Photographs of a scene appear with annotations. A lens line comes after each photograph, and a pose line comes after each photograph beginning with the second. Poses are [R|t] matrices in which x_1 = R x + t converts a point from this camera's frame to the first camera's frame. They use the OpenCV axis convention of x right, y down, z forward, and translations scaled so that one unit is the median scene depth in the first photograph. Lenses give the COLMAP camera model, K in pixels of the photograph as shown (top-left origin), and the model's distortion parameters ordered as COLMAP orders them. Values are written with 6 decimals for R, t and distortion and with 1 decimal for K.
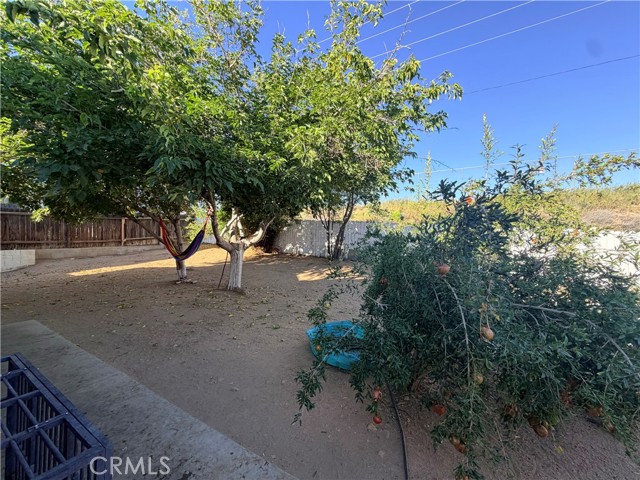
lens RADIAL K [[255.1, 0, 320.7], [0, 255.1, 236.4], [0, 0, 1]] dist [-0.014154, 0.000120]
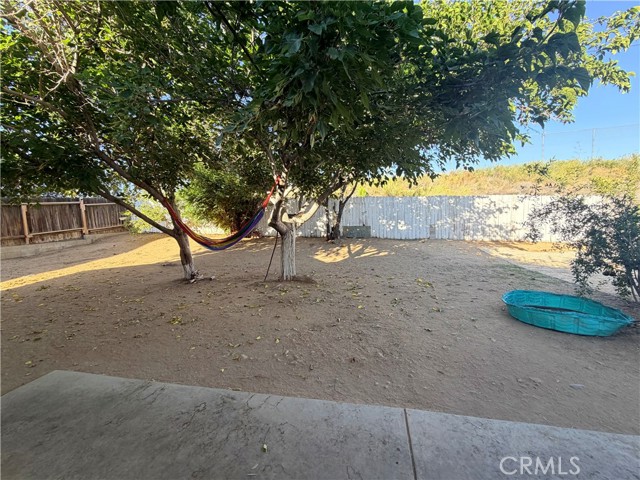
lens RADIAL K [[255.1, 0, 320.3], [0, 255.1, 241.8], [0, 0, 1]] dist [-0.014154, 0.000120]
pose [[0.948593, -0.079886, 0.306250, -0.243481], [0.052483, 0.993928, 0.096705, 0.007133], [-0.312116, -0.075661, 0.947026, 0.100491]]
